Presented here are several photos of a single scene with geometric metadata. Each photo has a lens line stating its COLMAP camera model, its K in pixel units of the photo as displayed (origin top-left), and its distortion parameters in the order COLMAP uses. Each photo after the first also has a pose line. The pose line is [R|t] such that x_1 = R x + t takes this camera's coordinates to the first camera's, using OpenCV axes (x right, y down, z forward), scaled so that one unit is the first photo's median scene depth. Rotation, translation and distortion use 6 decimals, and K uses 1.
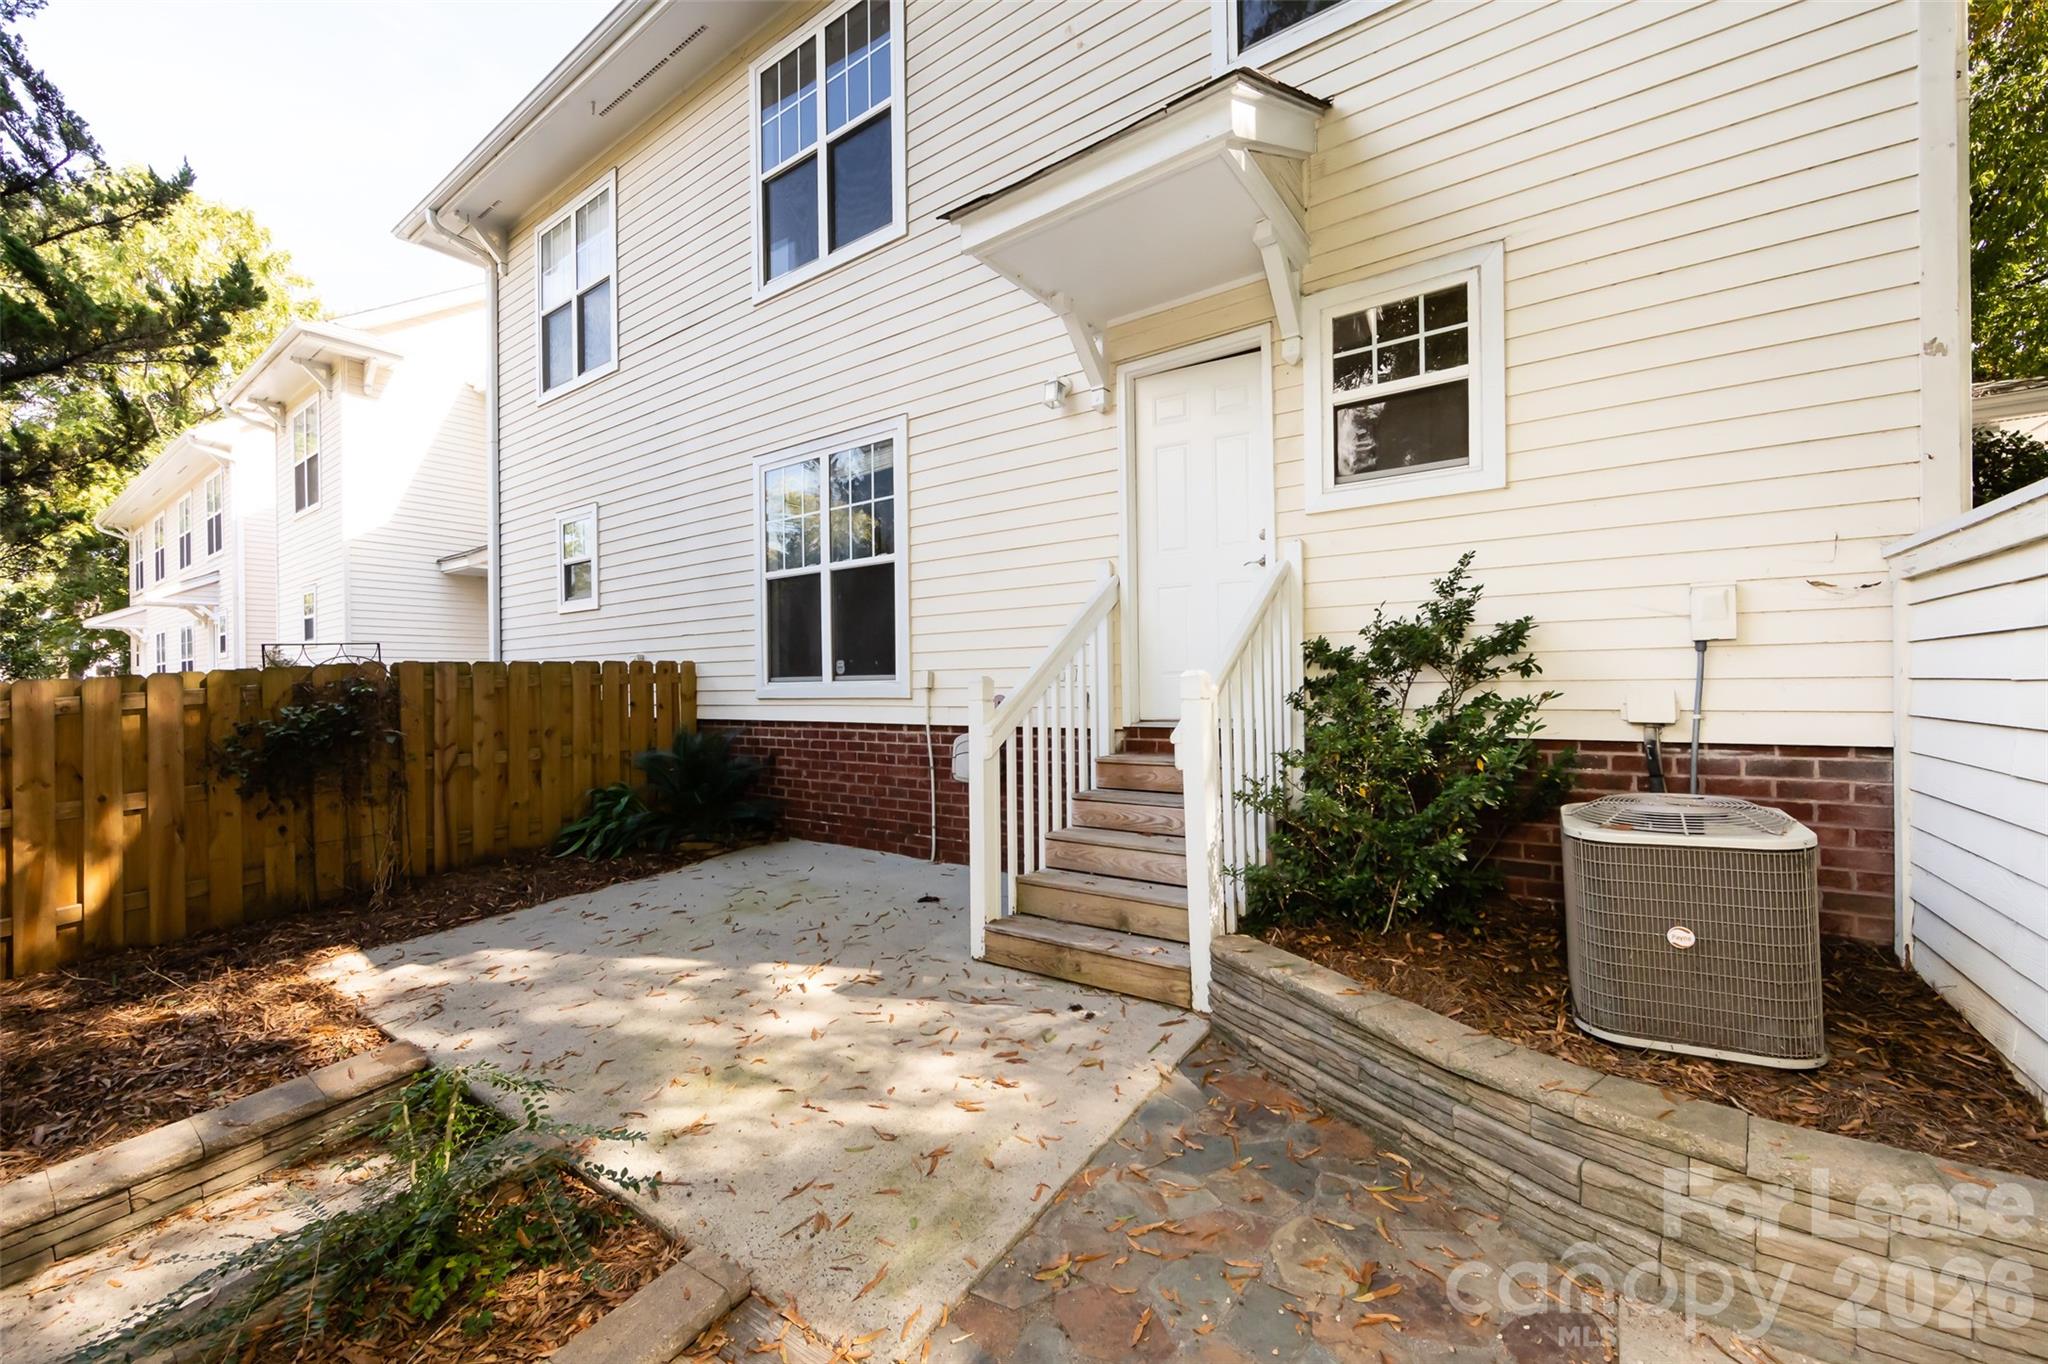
lens RADIAL K [[803.7, 0, 1018.0], [0, 803.7, 683.5], [0, 0, 1]] dist [-0.004454, -0.000472]
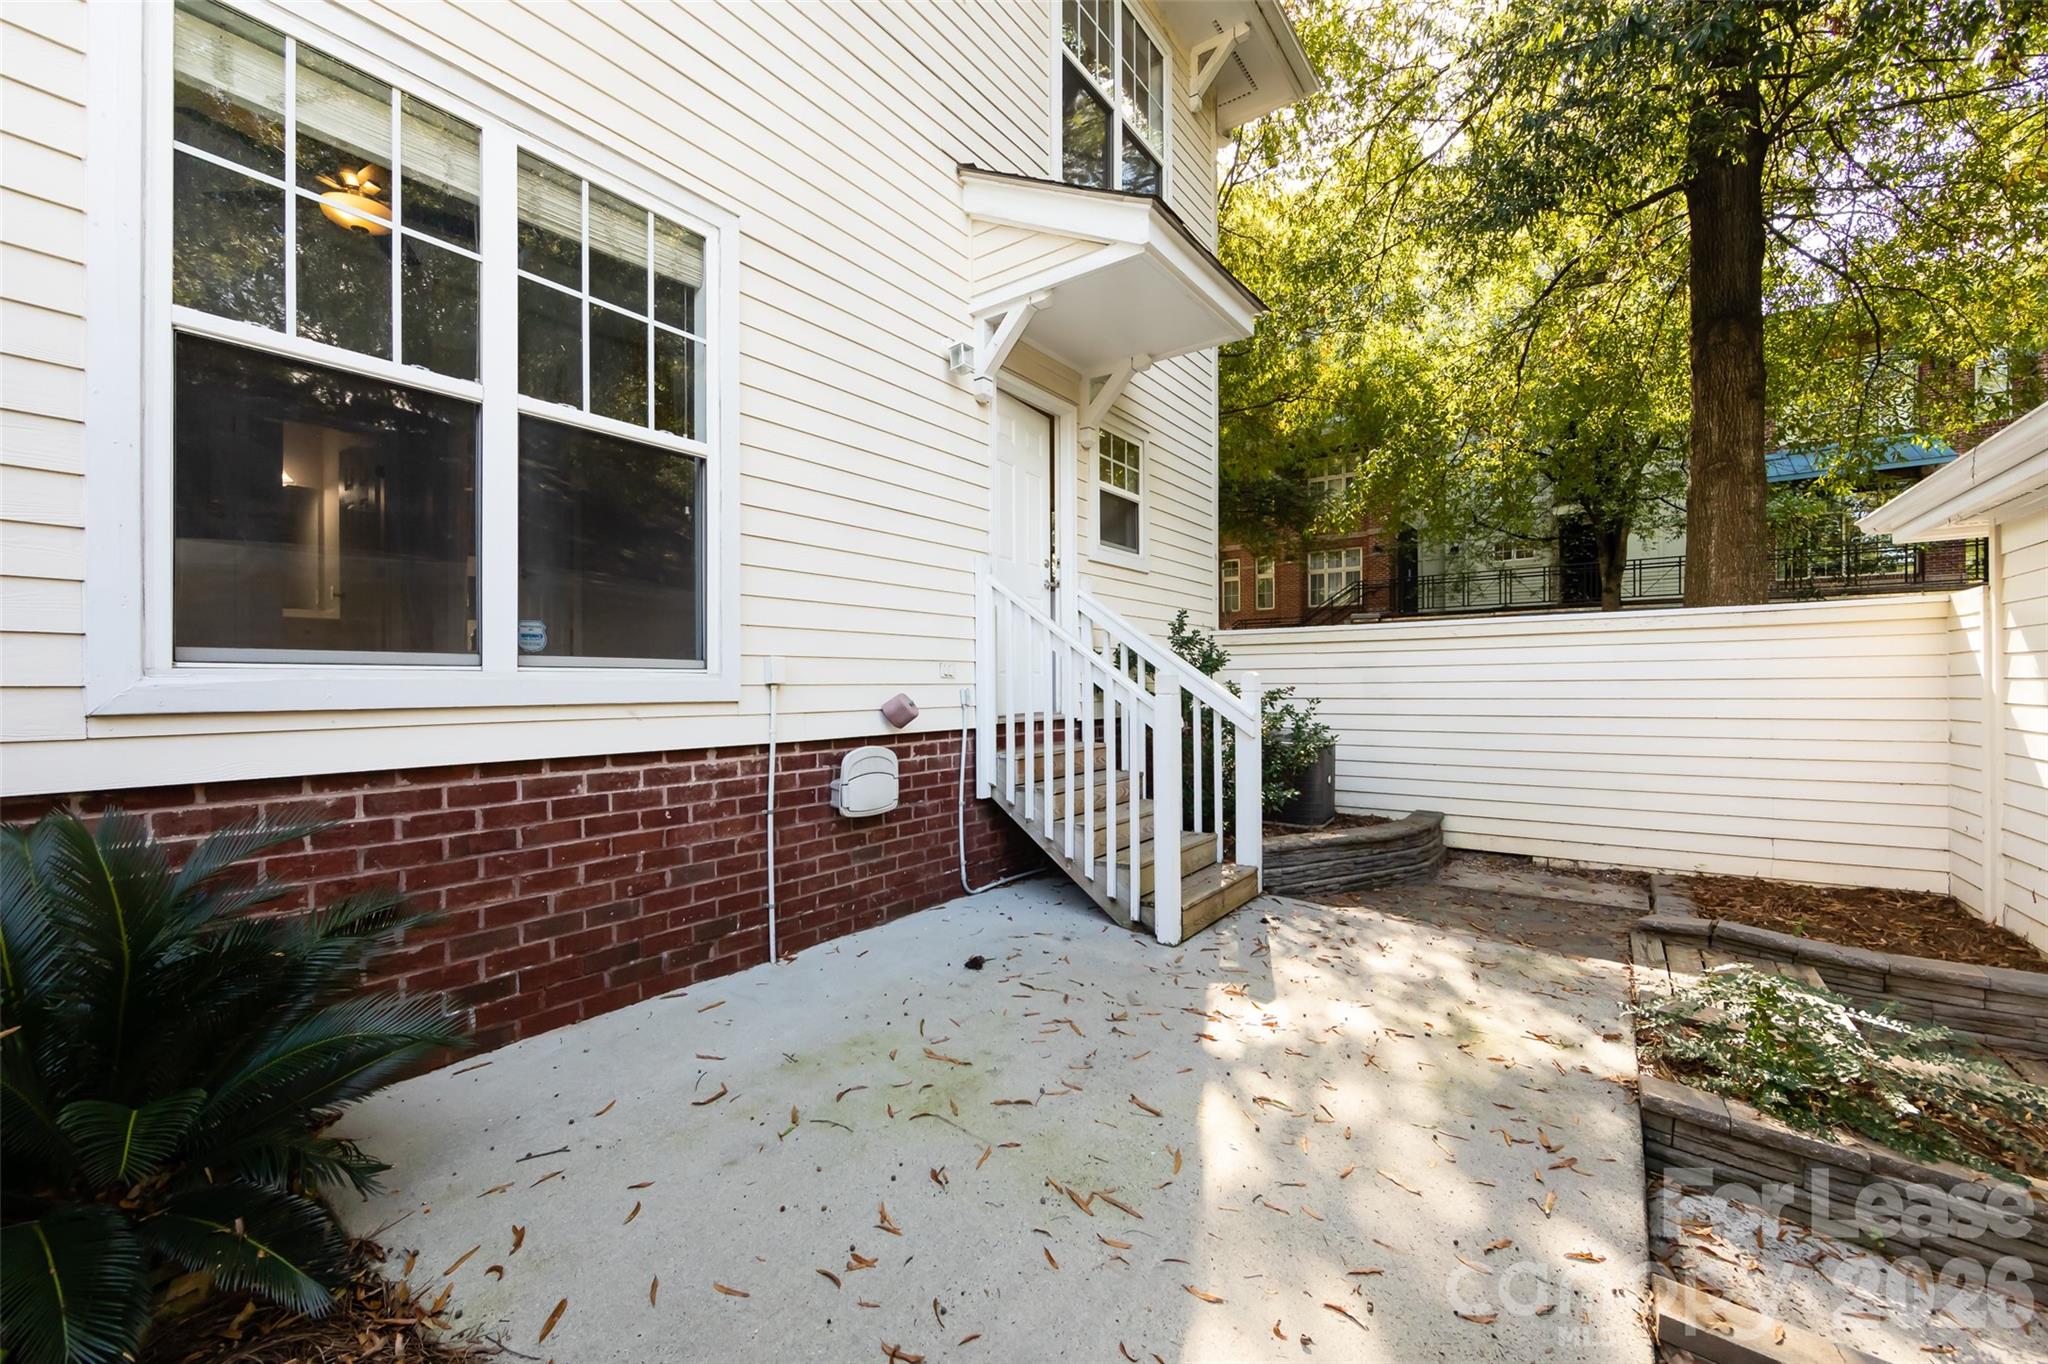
lens RADIAL K [[803.7, 0, 1022.2], [0, 803.7, 681.5], [0, 0, 1]] dist [-0.004454, -0.000472]
pose [[0.005743, 0.014497, 0.999878, -1.029604], [0.001979, 0.999893, -0.014509, 0.018368], [-0.999982, 0.002062, 0.005713, 1.126190]]
